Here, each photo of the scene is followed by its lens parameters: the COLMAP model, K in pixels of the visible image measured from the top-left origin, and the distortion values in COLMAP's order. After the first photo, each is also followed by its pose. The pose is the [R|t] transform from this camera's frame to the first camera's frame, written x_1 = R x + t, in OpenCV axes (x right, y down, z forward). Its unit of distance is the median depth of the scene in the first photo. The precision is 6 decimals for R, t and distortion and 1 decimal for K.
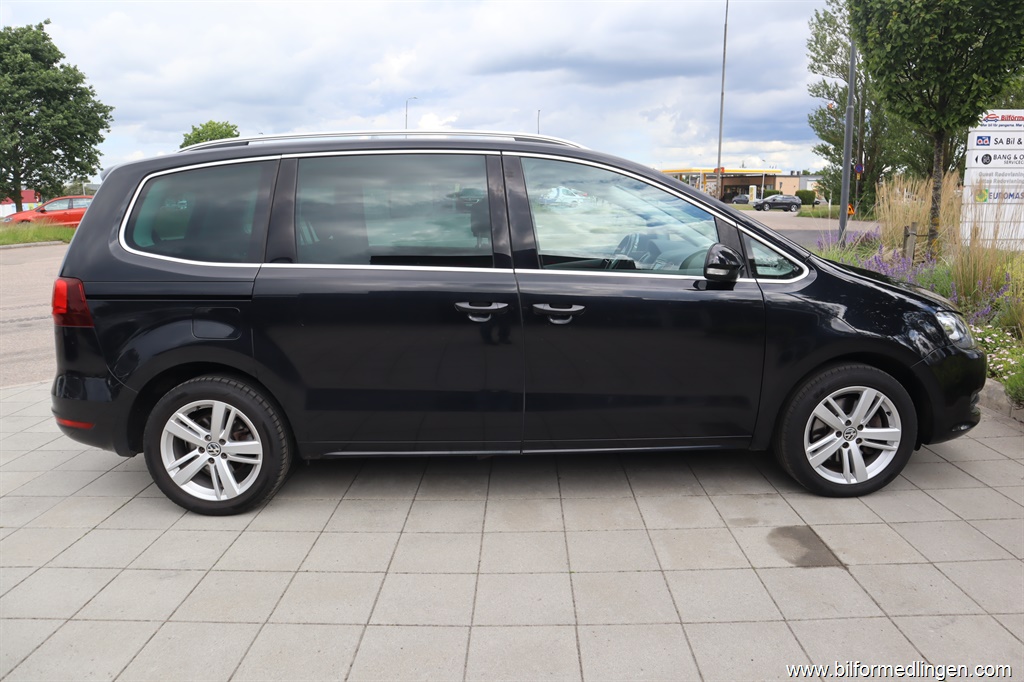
lens RADIAL K [[709.4, 0, 512.0], [0, 709.4, 341.0], [0, 0, 1]] dist [-0.126846, 0.075839]
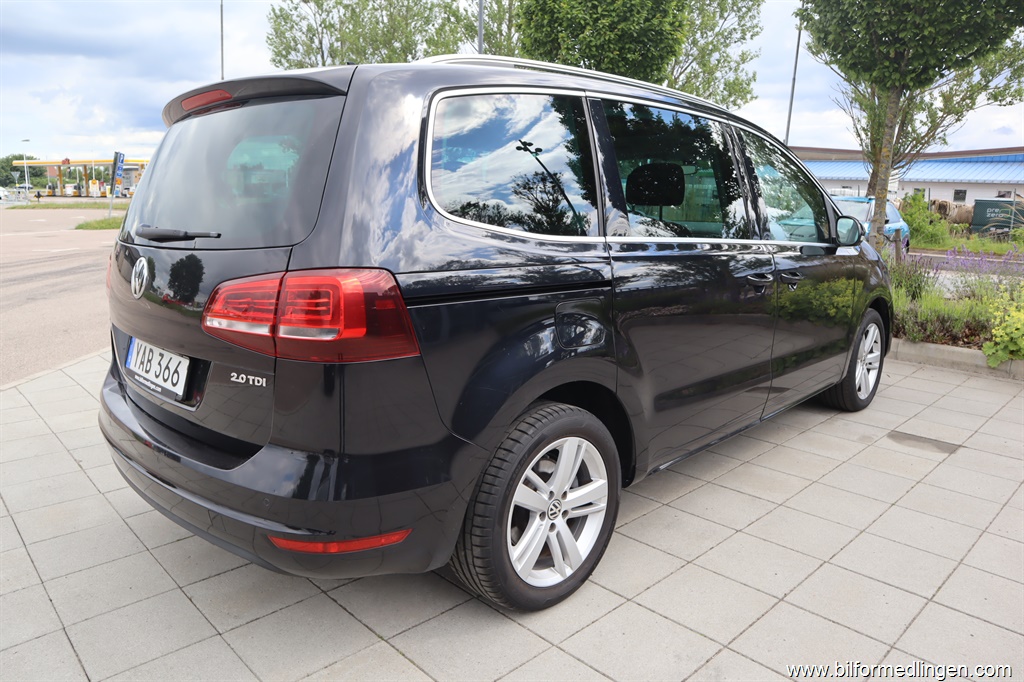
lens RADIAL K [[709.4, 0, 512.0], [0, 709.4, 341.0], [0, 0, 1]] dist [-0.126846, 0.075839]
pose [[0.717260, -0.119052, 0.686560, -0.929340], [0.112905, 0.992133, 0.054086, -0.052476], [-0.687598, 0.038722, 0.725058, 0.523615]]
